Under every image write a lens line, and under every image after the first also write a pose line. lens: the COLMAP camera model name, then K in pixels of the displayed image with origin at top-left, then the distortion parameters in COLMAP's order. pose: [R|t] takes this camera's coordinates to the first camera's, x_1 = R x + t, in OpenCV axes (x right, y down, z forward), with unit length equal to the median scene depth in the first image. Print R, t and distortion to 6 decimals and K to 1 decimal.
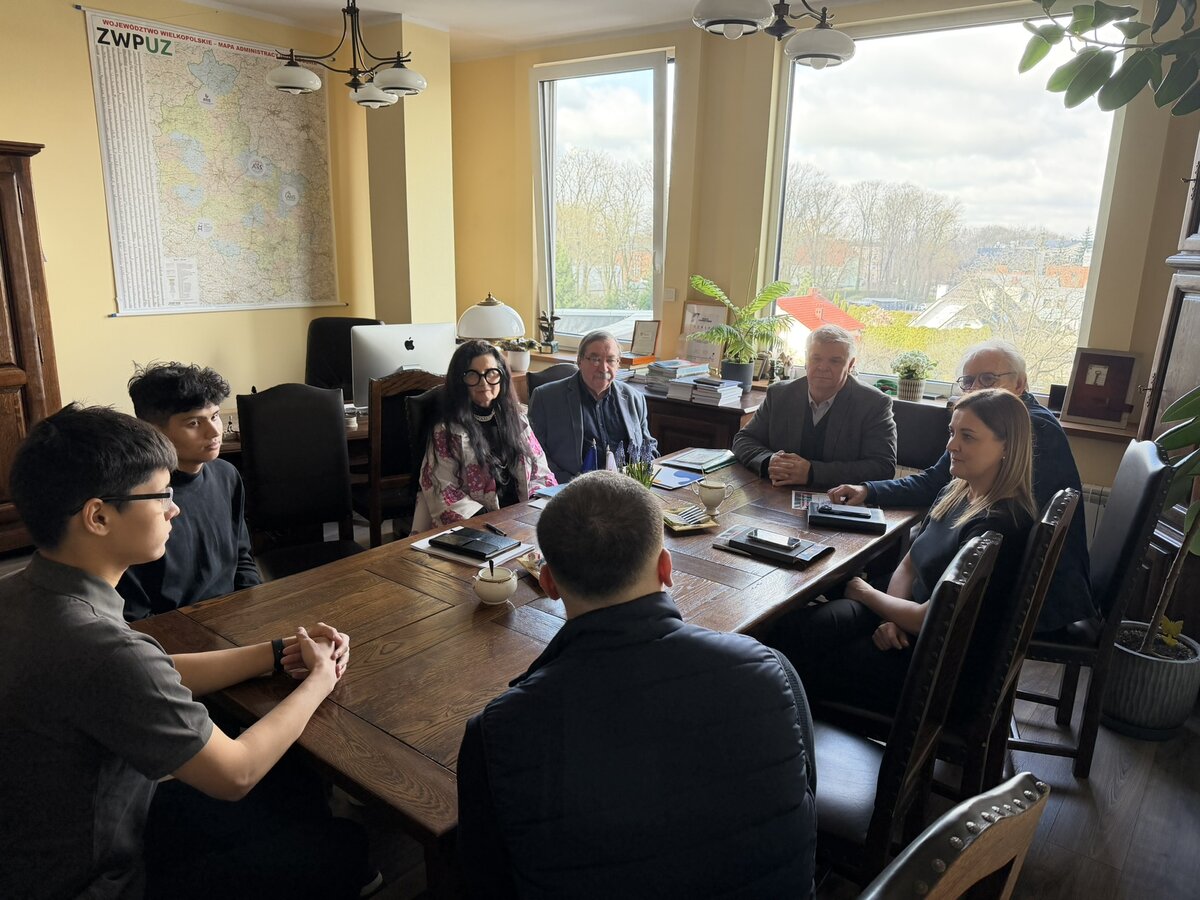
lens RADIAL K [[867.9, 0, 624.9], [0, 867.9, 459.6], [0, 0, 1]] dist [0.003556, -0.007384]
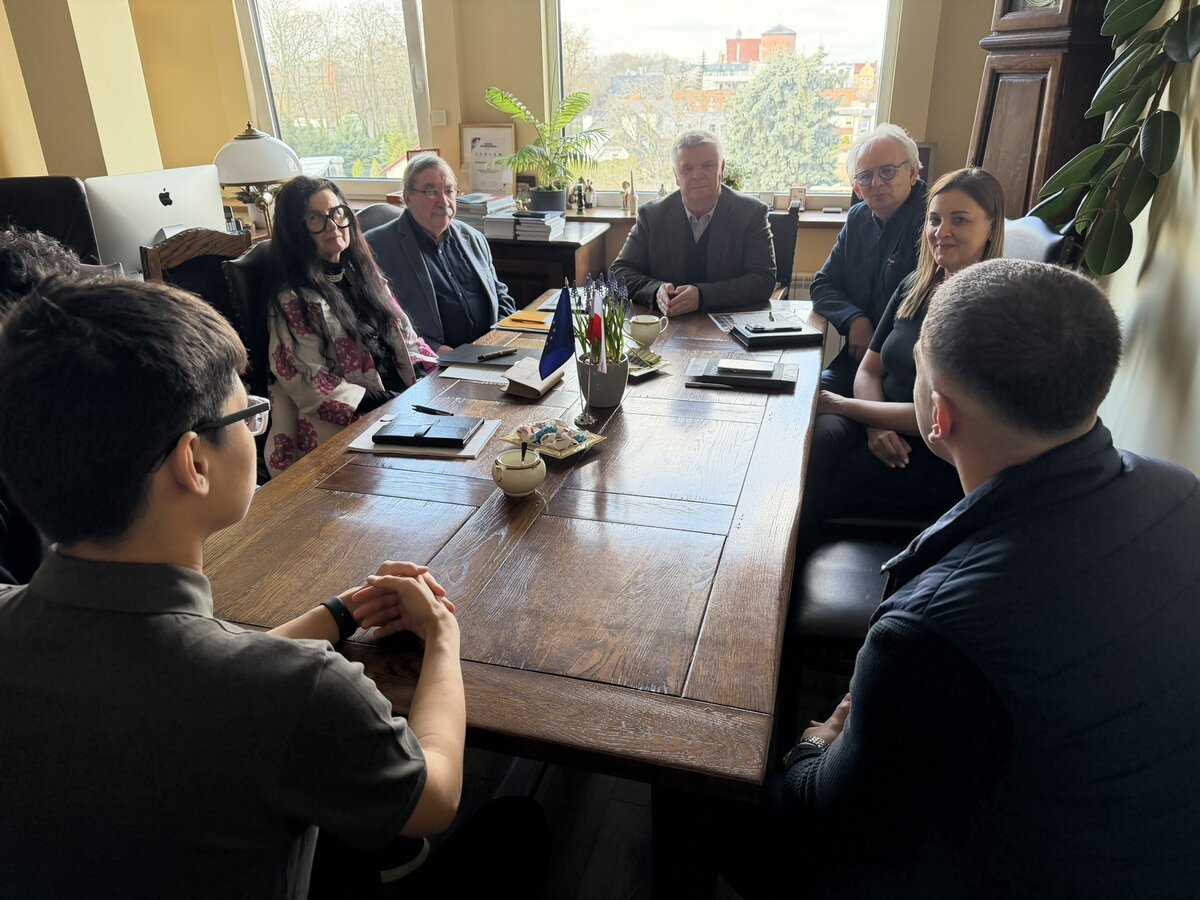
lens RADIAL K [[867.9, 0, 597.3], [0, 867.9, 455.7], [0, 0, 1]] dist [0.003556, -0.007384]
pose [[0.918636, -0.192533, 0.345022, -0.250991], [0.135981, 0.973955, 0.181441, -0.001790], [-0.370969, -0.119762, 0.920891, 0.179034]]
